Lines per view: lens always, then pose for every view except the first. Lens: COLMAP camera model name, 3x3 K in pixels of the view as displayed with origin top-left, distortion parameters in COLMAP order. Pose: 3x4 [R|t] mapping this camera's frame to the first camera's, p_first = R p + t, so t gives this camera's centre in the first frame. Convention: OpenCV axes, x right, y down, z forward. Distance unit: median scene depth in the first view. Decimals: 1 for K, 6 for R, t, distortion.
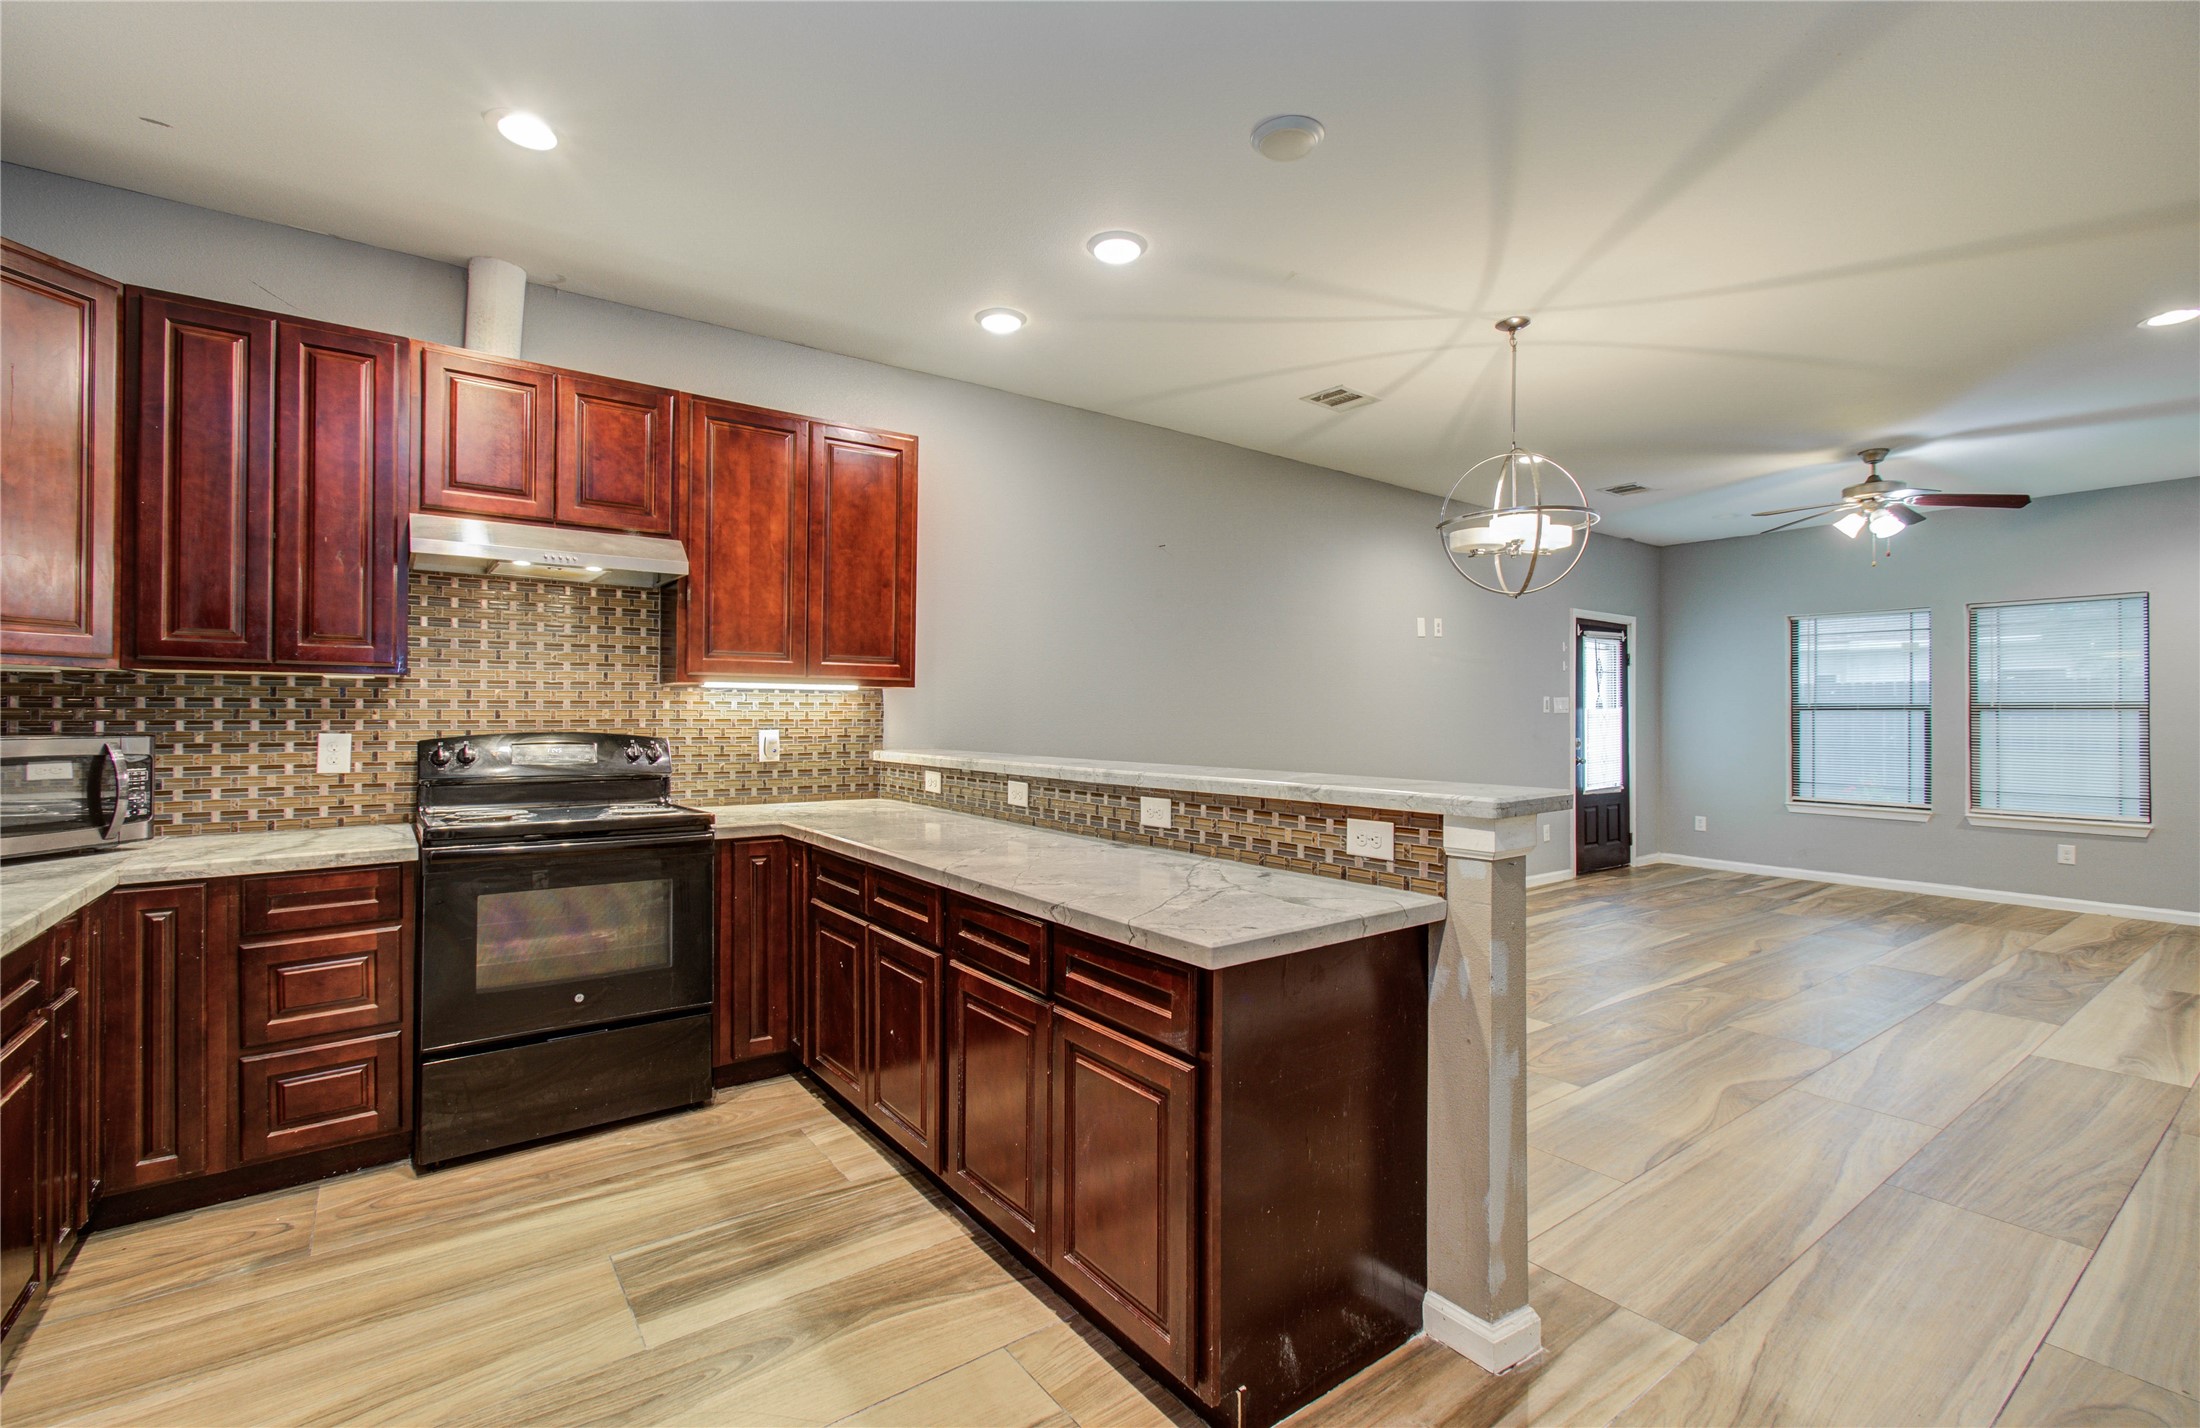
lens RADIAL K [[961.6, 0, 1087.5], [0, 961.6, 712.3], [0, 0, 1]] dist [0.041129, -0.020617]
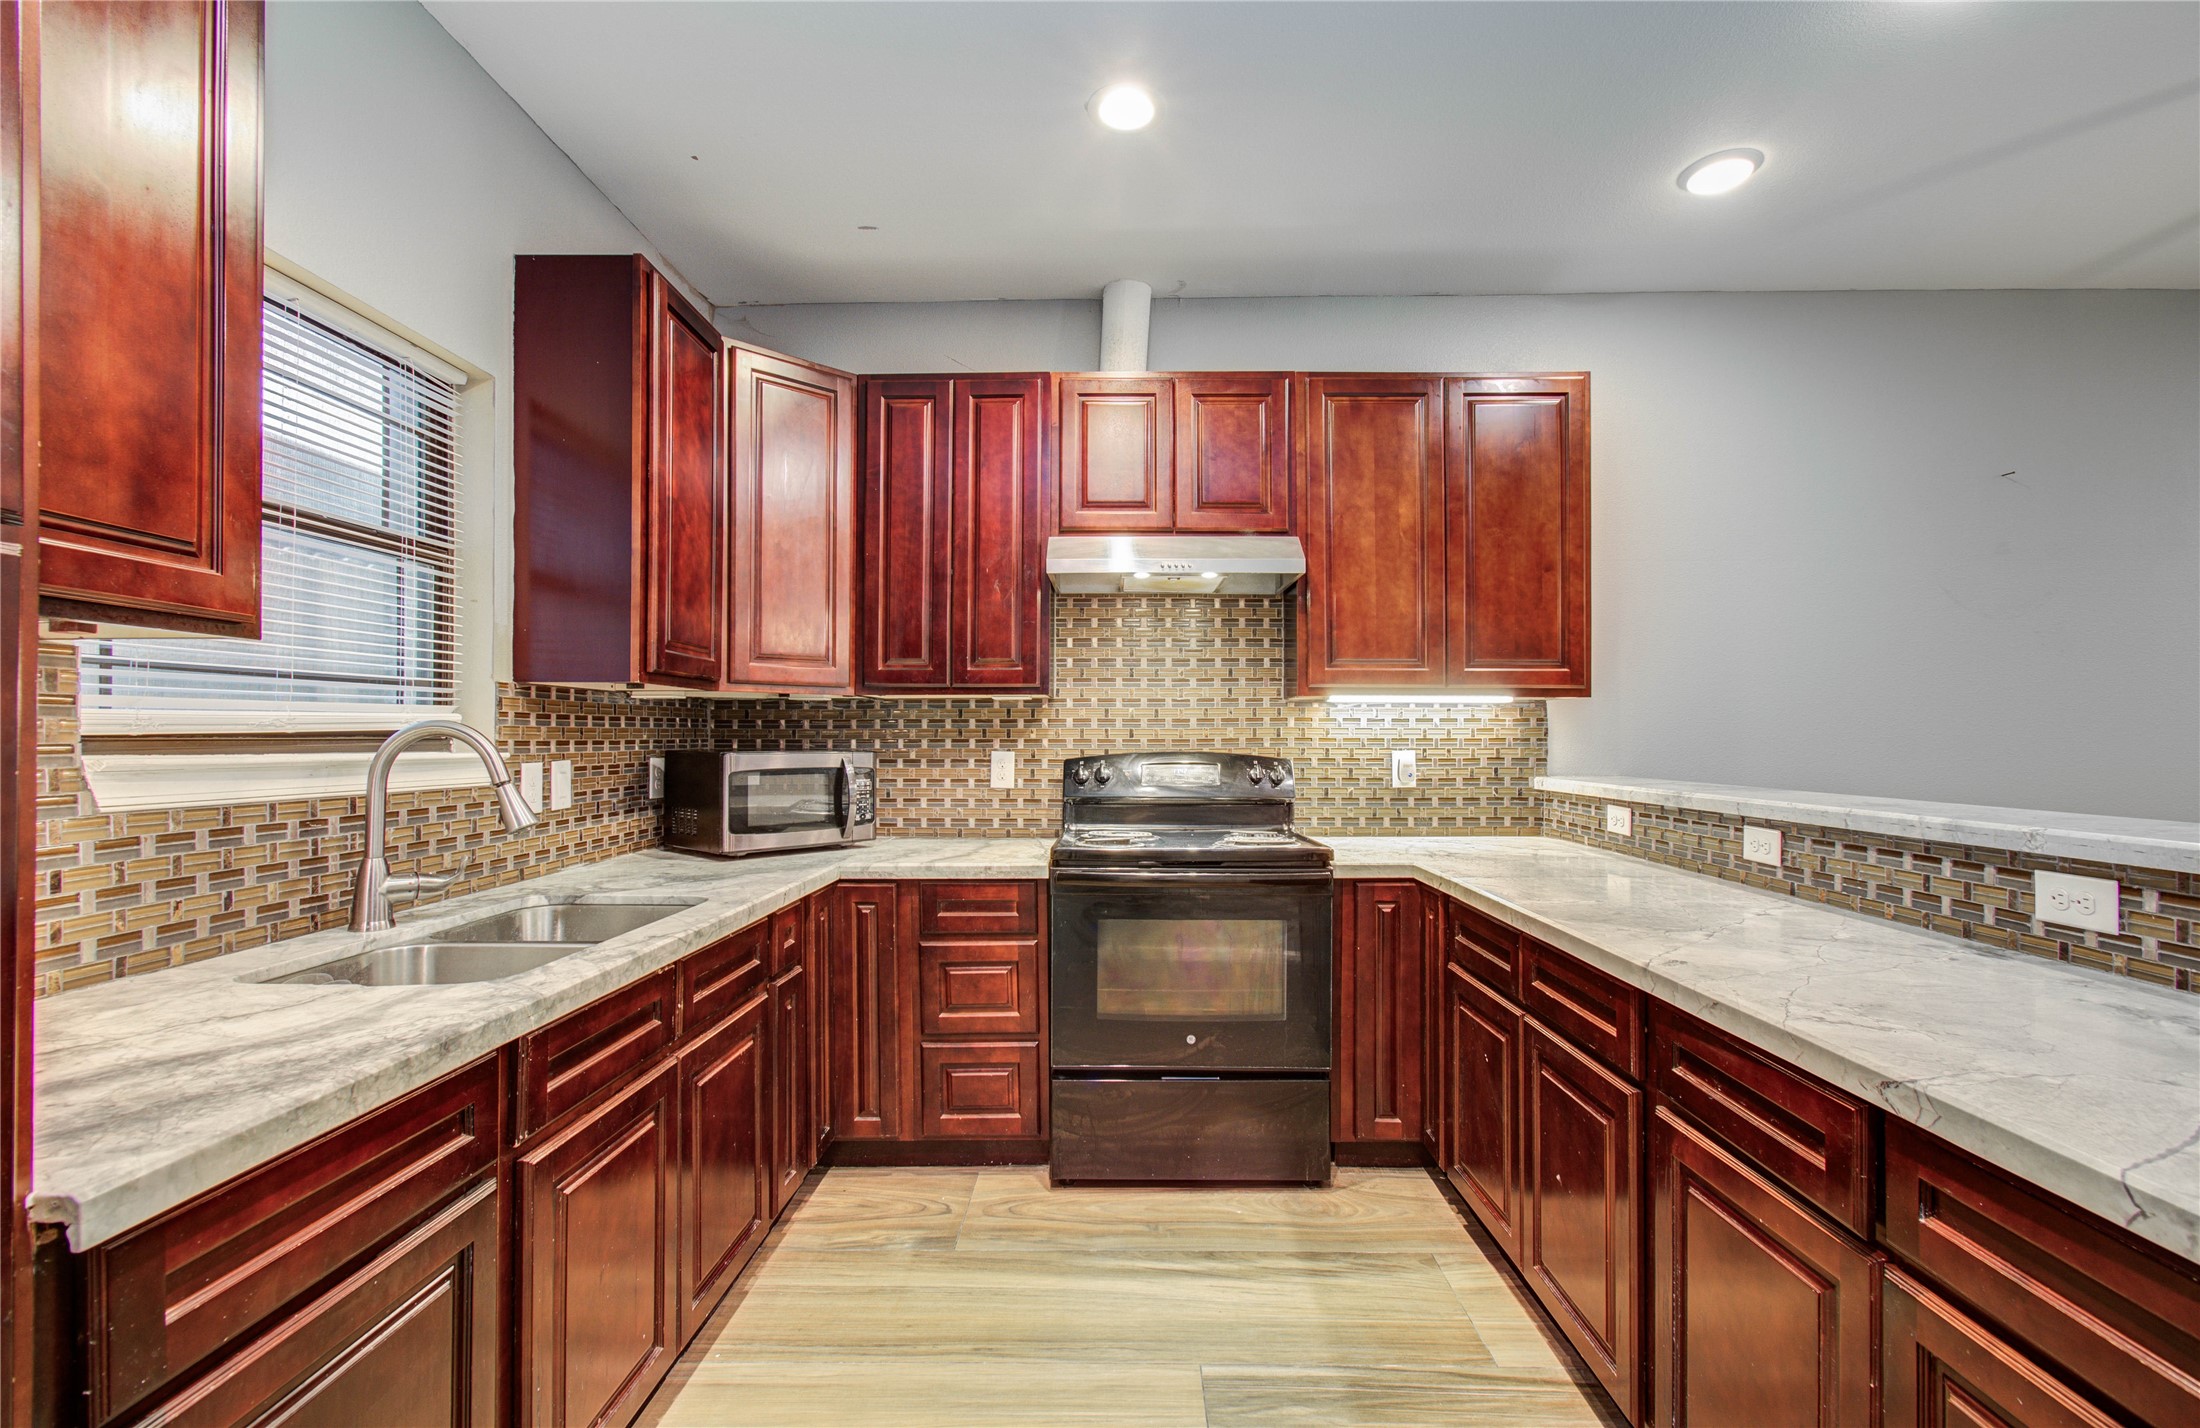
lens RADIAL K [[984.8, 0, 1088.2], [0, 984.8, 725.4], [0, 0, 1]] dist [-0.036212, 0.044928]
pose [[0.792391, -0.011936, -0.609897, -0.024733], [0.005701, 0.999910, -0.012162, 0.006177], [0.609987, 0.006160, 0.792387, 0.170986]]
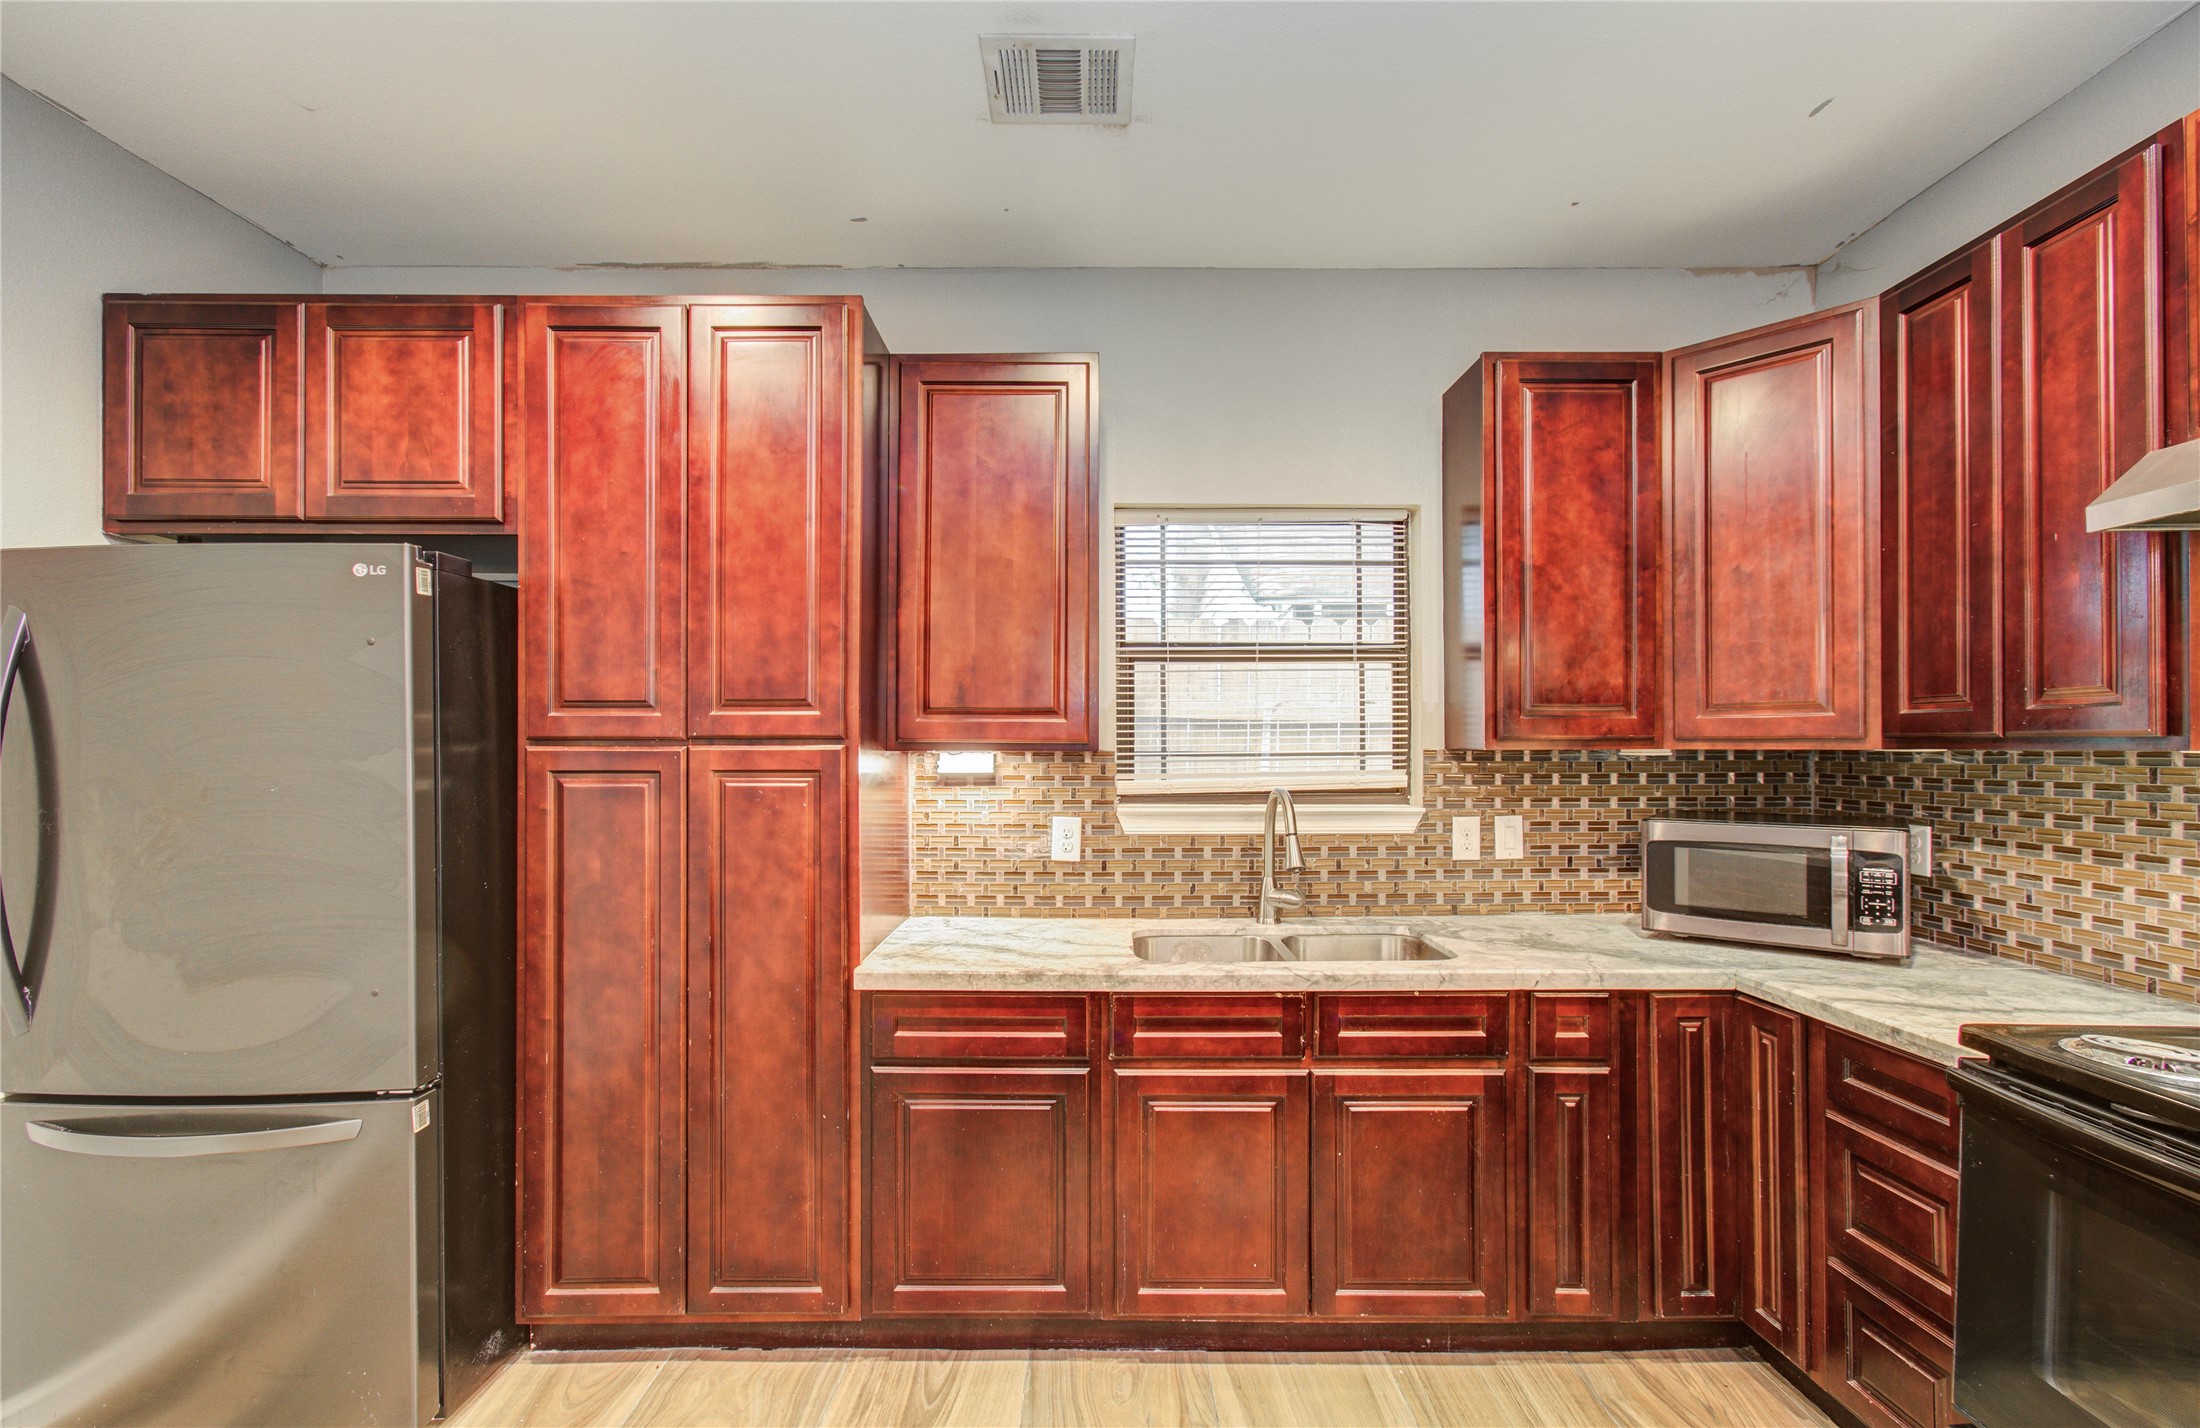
lens RADIAL K [[958.6, 0, 1101.3], [0, 958.6, 743.4], [0, 0, 1]] dist [0.000303, 0.000240]
pose [[-0.577764, -0.003491, -0.816197, 0.062051], [0.003432, 0.999972, -0.006706, -0.034957], [0.816197, -0.006675, -0.577735, 0.699102]]
